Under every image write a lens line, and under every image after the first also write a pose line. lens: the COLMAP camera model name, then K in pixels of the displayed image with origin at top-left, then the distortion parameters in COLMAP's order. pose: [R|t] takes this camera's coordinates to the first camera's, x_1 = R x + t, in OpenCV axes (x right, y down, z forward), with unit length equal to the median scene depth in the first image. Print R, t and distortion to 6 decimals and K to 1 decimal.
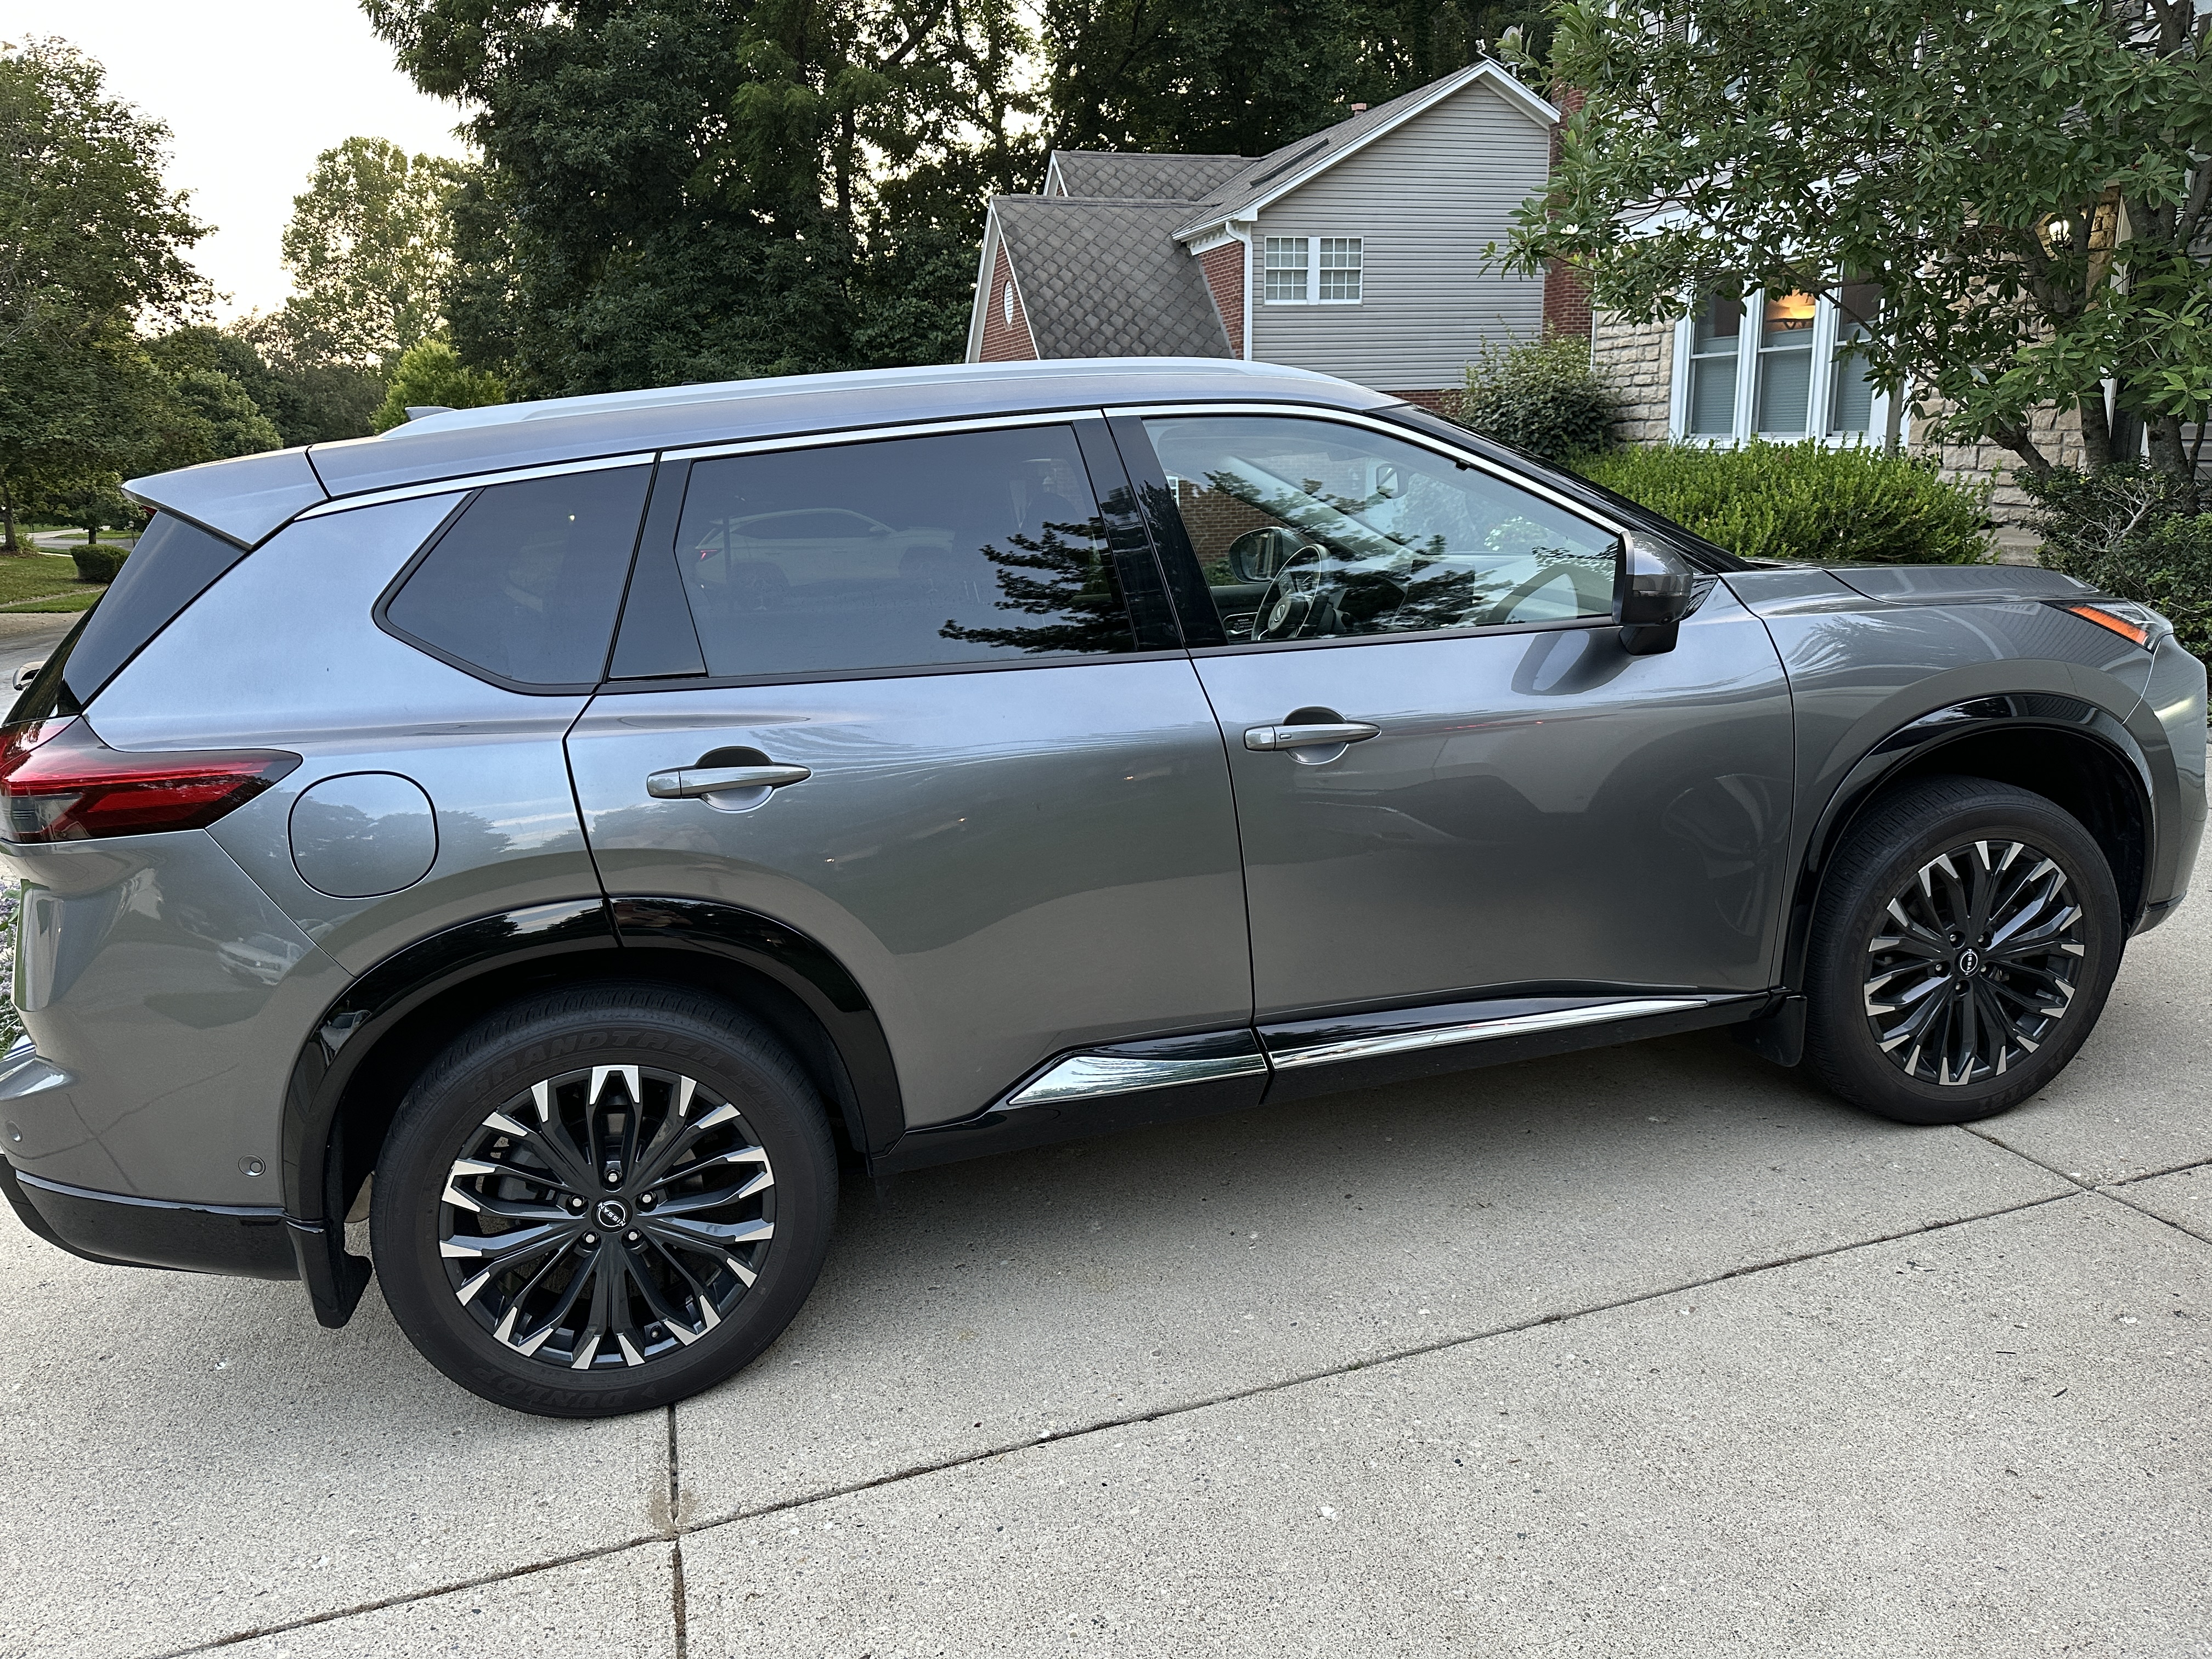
lens RADIAL K [[1720.5, 0, 1106.9], [0, 1720.5, 830.9], [0, 0, 1]] dist [-0.000501, -0.001674]
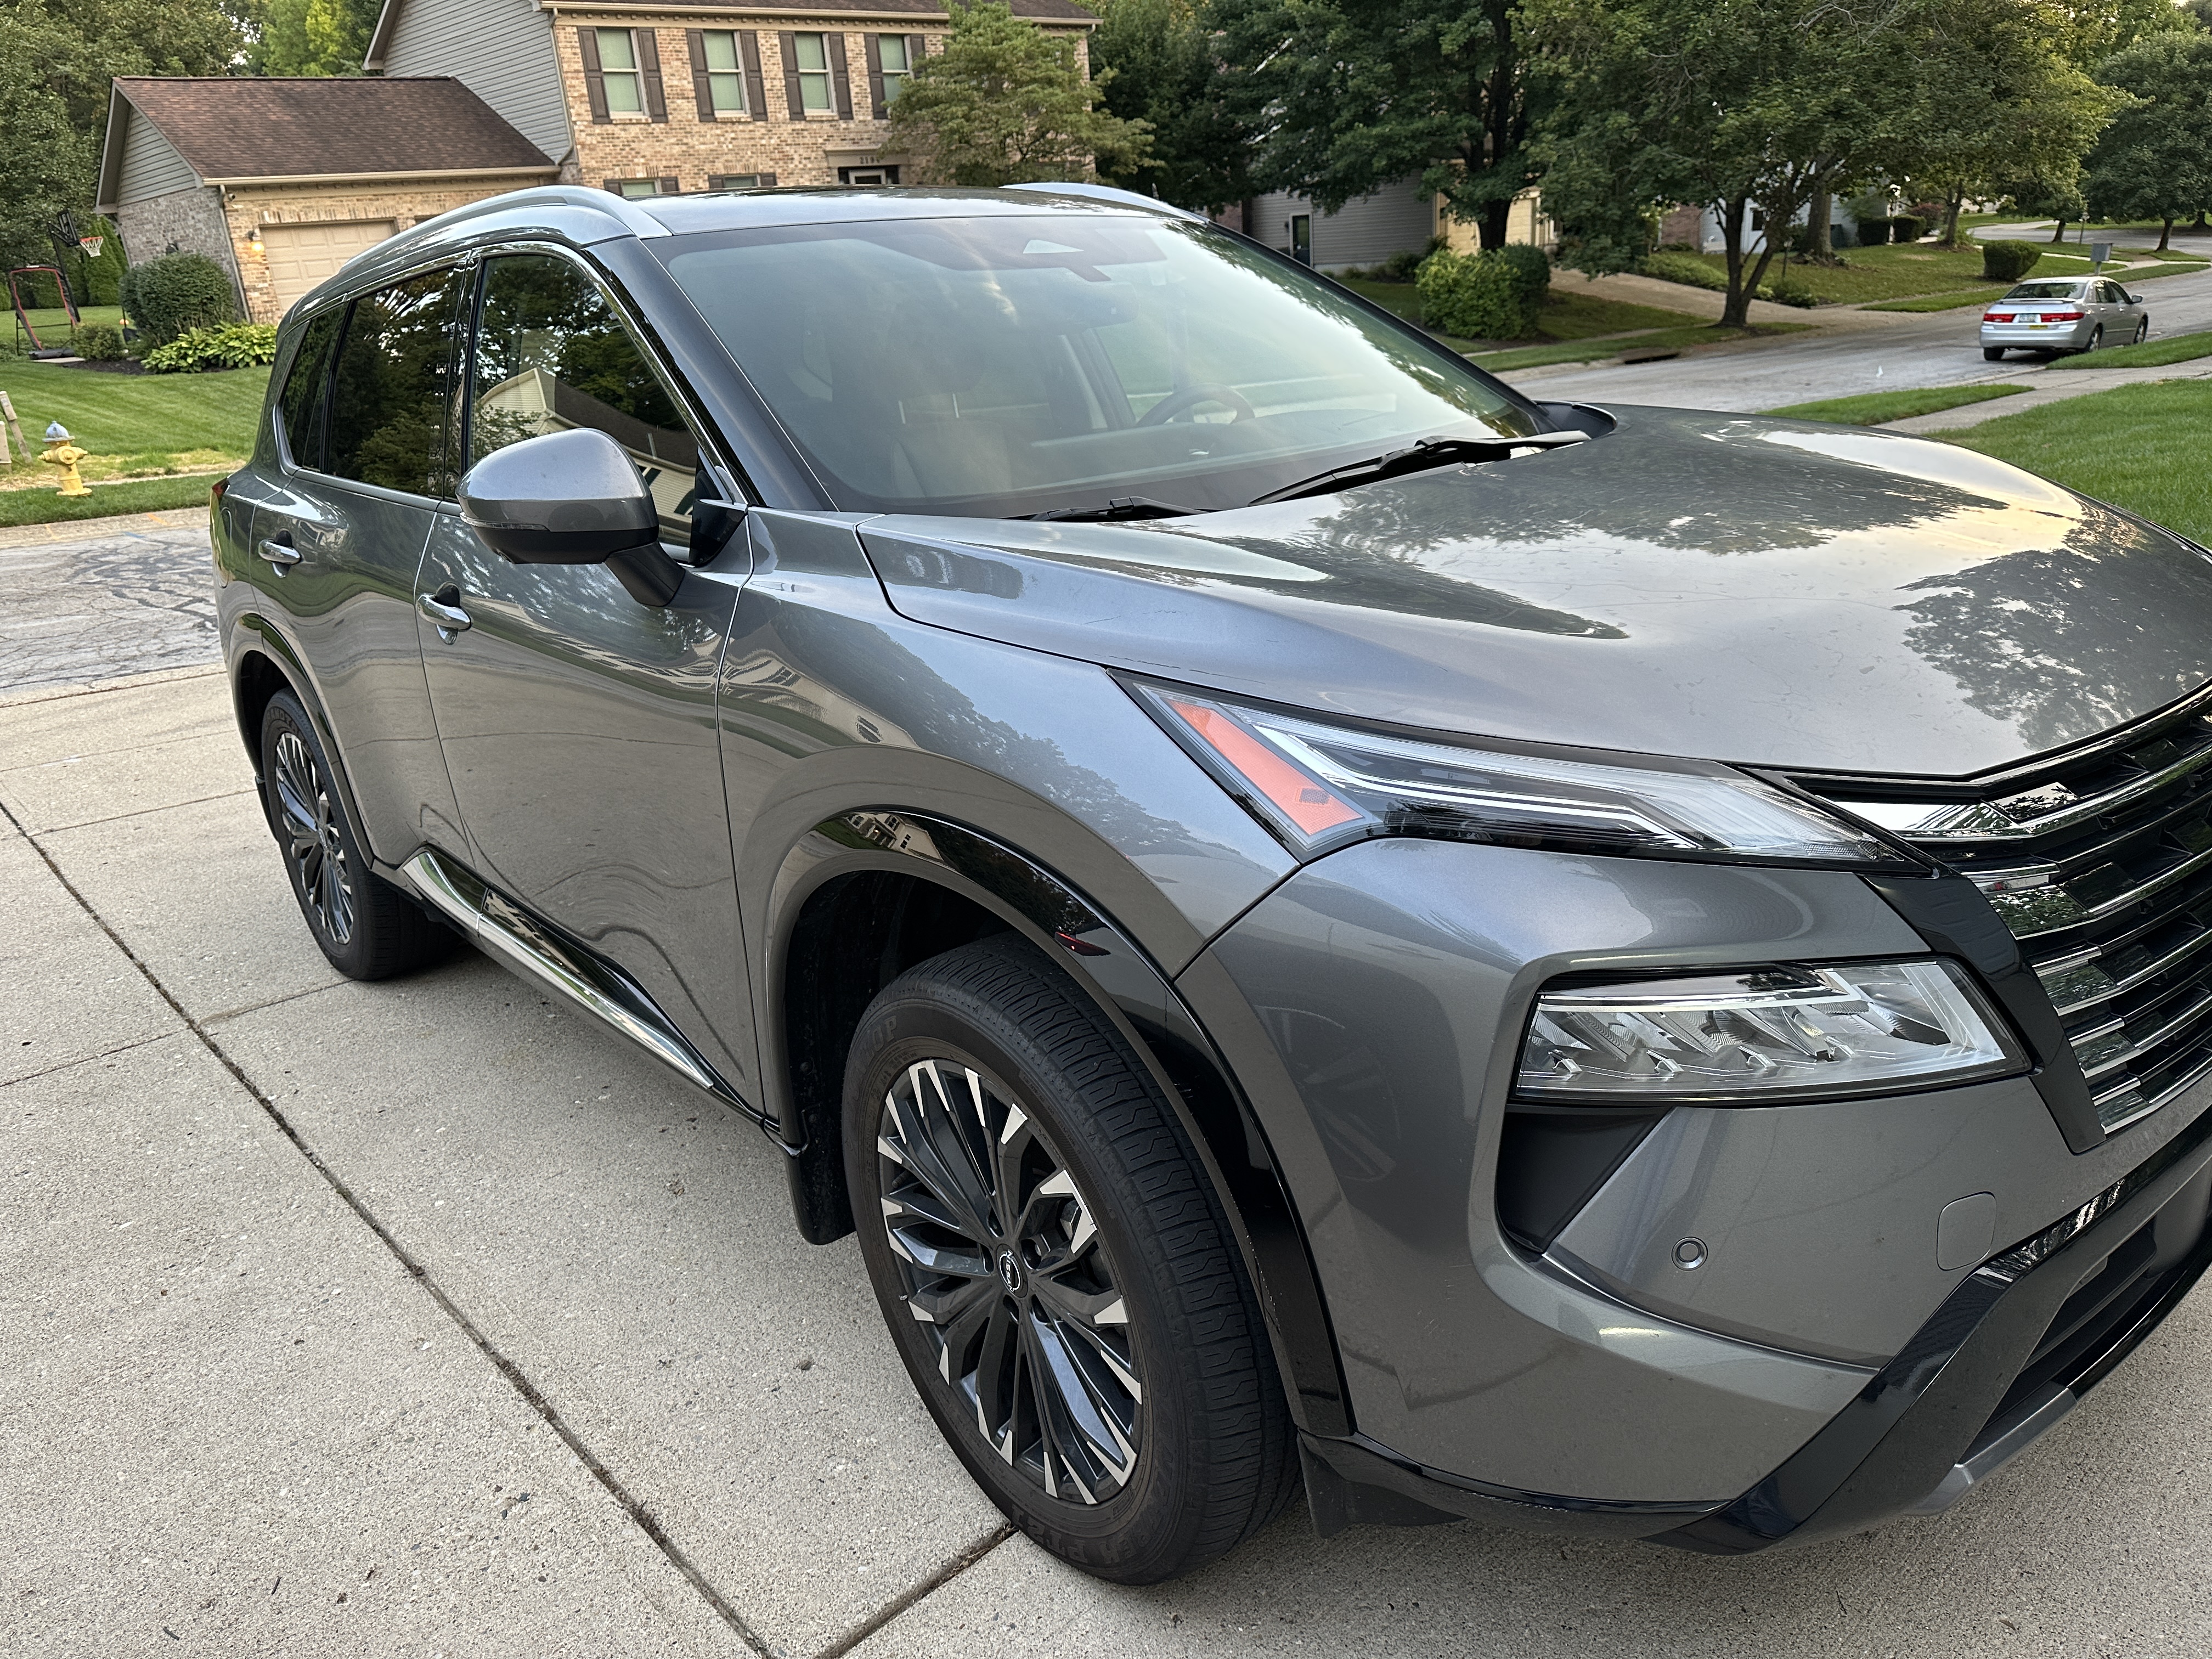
lens RADIAL K [[1720.5, 0, 1106.5], [0, 1720.5, 827.7], [0, 0, 1]] dist [-0.000501, -0.001674]
pose [[0.366910, 0.310389, -0.876947, 0.997976], [-0.147548, 0.950178, 0.274576, -0.227937], [0.918481, 0.028647, 0.394427, 0.839391]]
